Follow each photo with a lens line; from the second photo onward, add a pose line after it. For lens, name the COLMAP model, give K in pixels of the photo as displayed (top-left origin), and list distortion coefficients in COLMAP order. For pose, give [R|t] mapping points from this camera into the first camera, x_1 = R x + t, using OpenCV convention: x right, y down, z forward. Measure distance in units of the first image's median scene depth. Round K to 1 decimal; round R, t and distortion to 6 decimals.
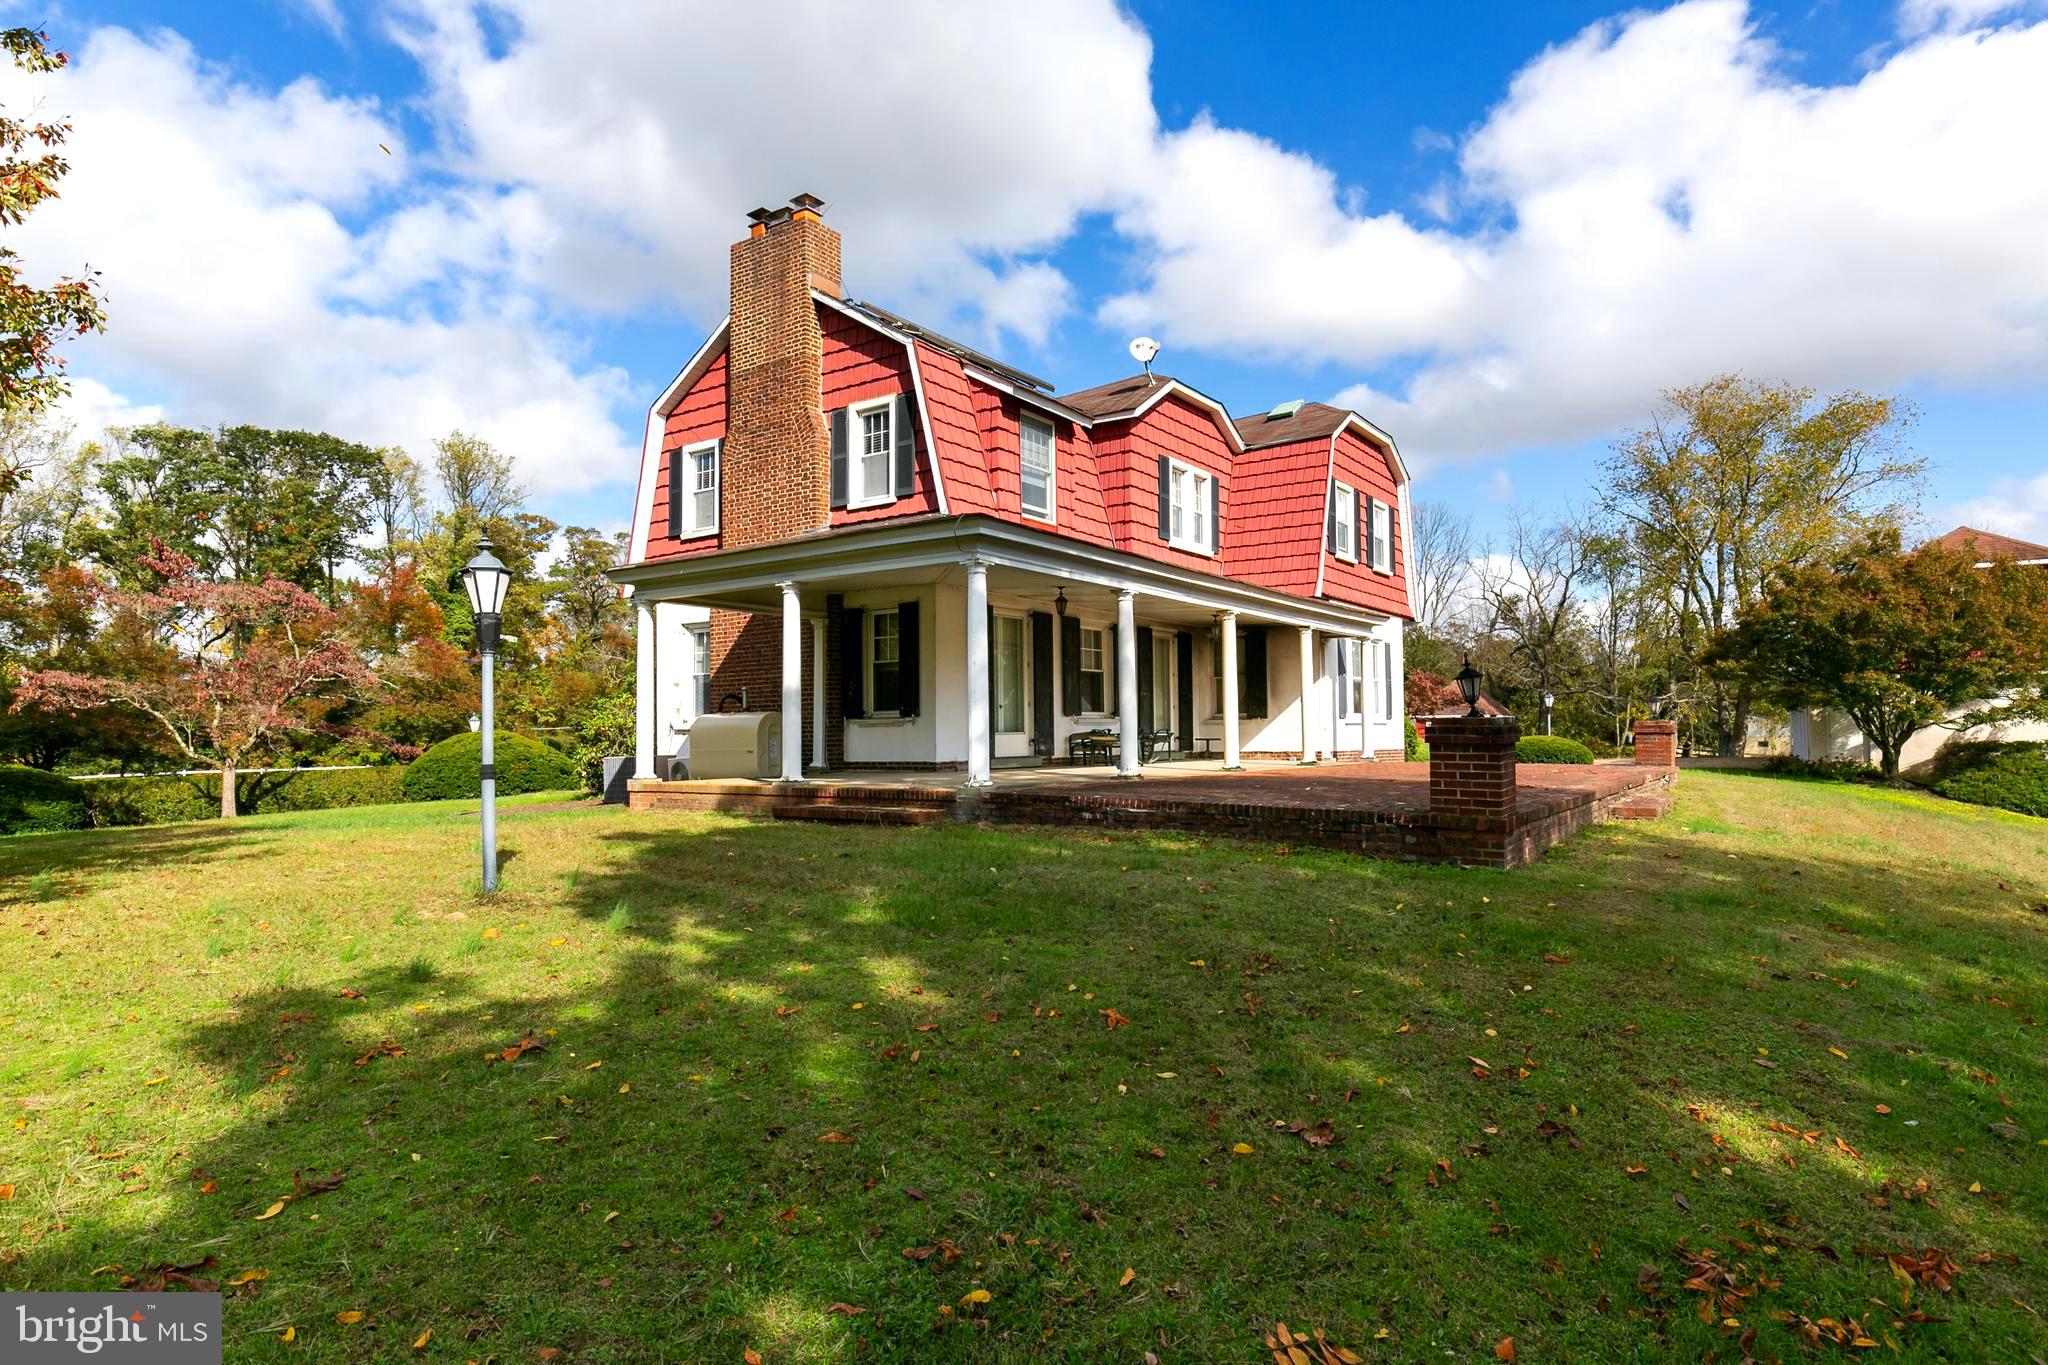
lens RADIAL K [[1170.2, 0, 1024.0], [0, 1170.2, 682.5], [0, 0, 1]] dist [0.027850, -0.000336]
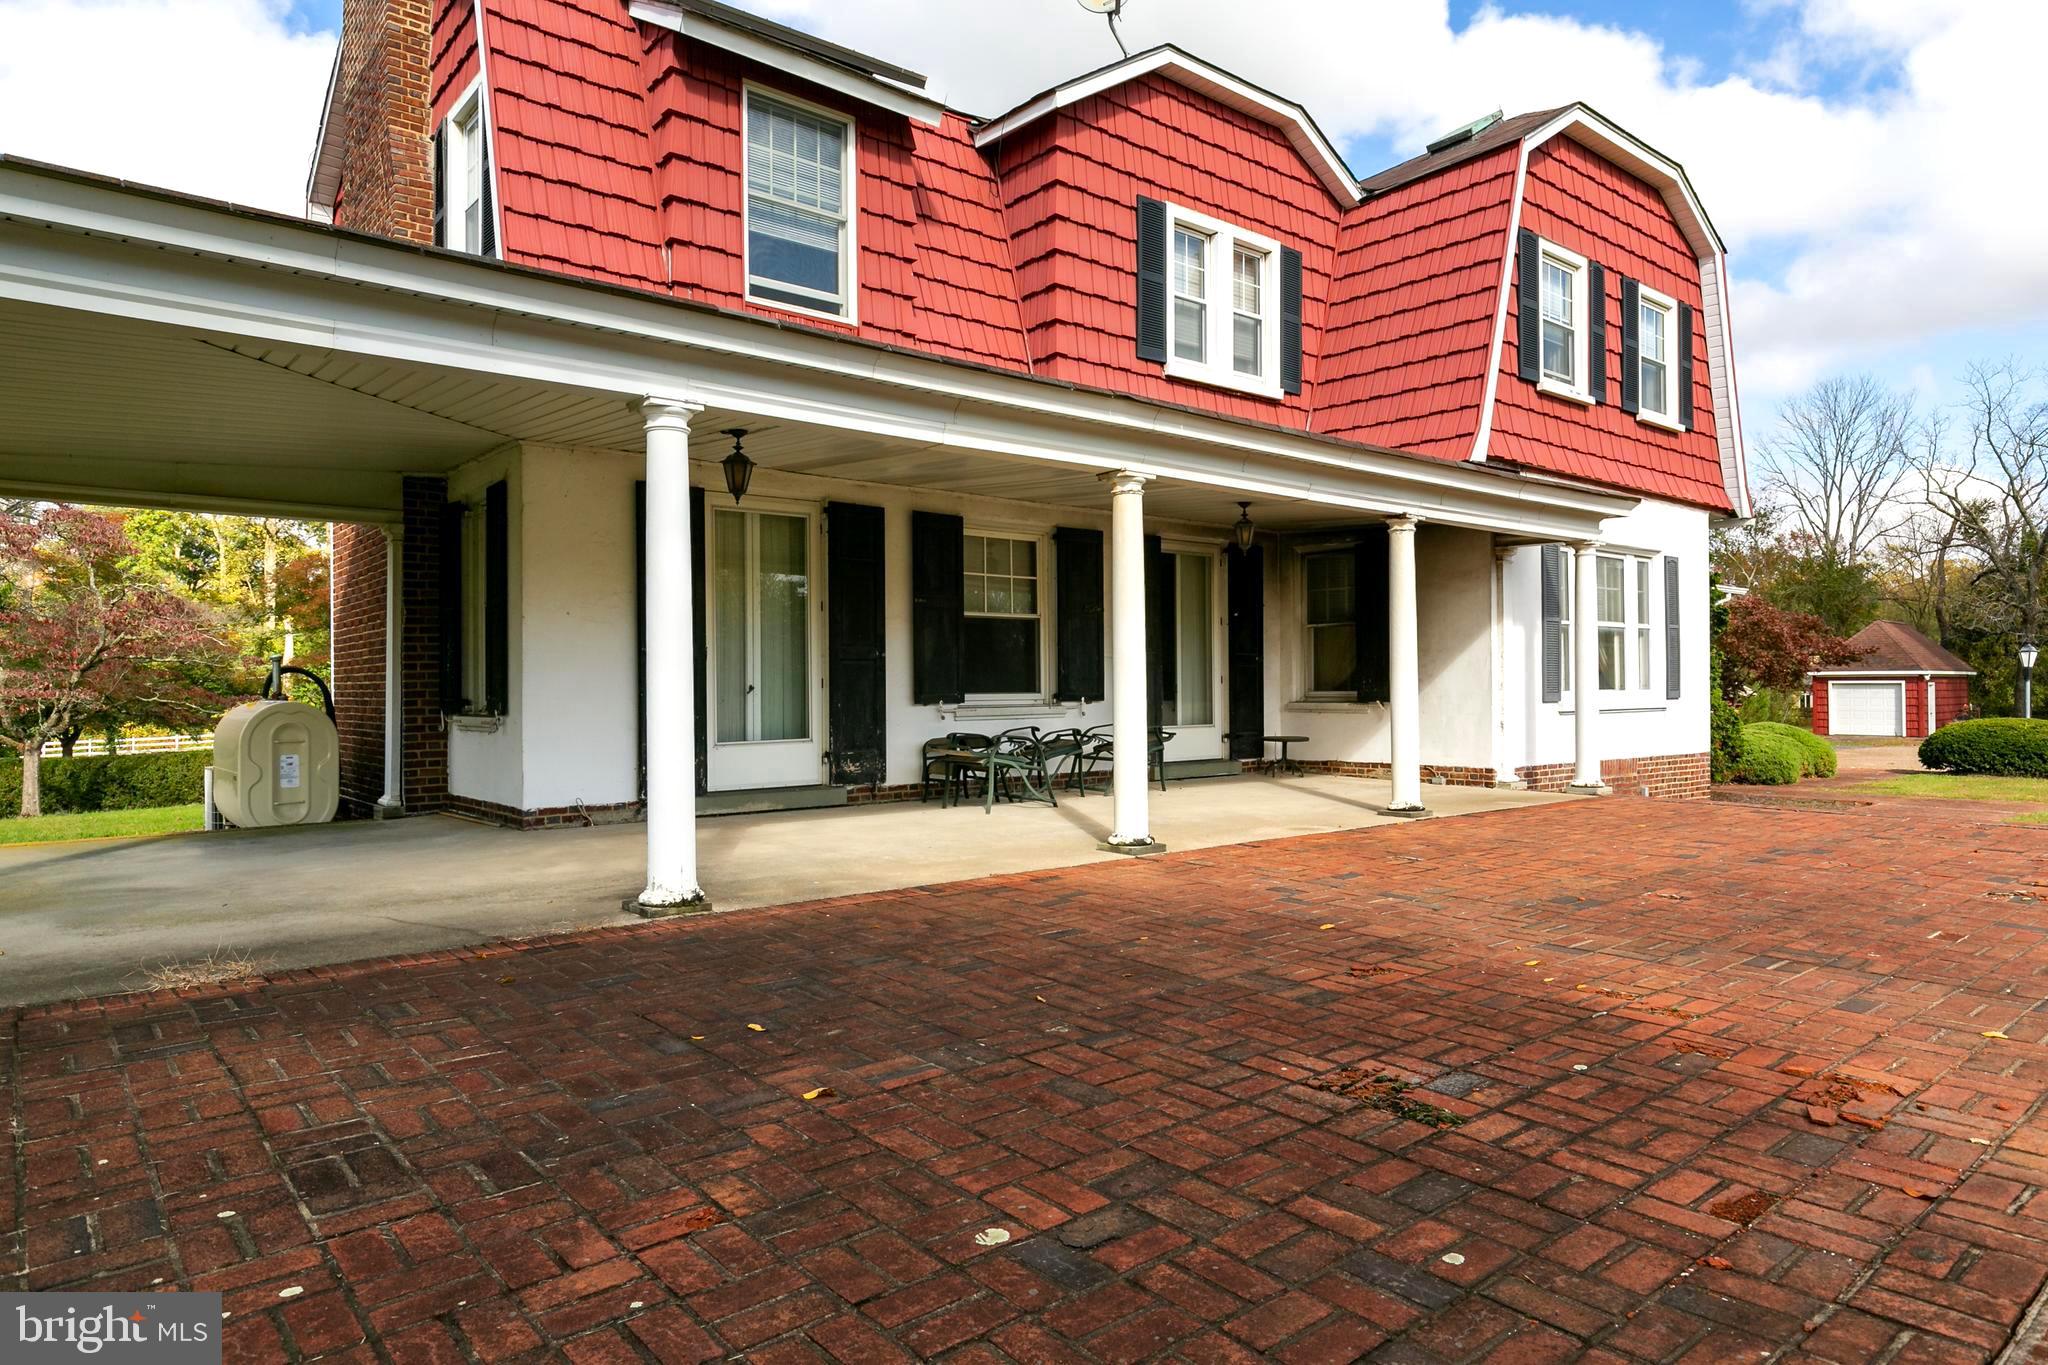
lens RADIAL K [[1243.0, 0, 1024.0], [0, 1243.0, 682.5], [0, 0, 1]] dist [0.007701, 0.004175]
pose [[0.965789, -0.000485, -0.259327, 0.196058], [0.011121, 0.999156, 0.039548, -0.002217], [0.259089, -0.041079, 0.964979, 0.421531]]
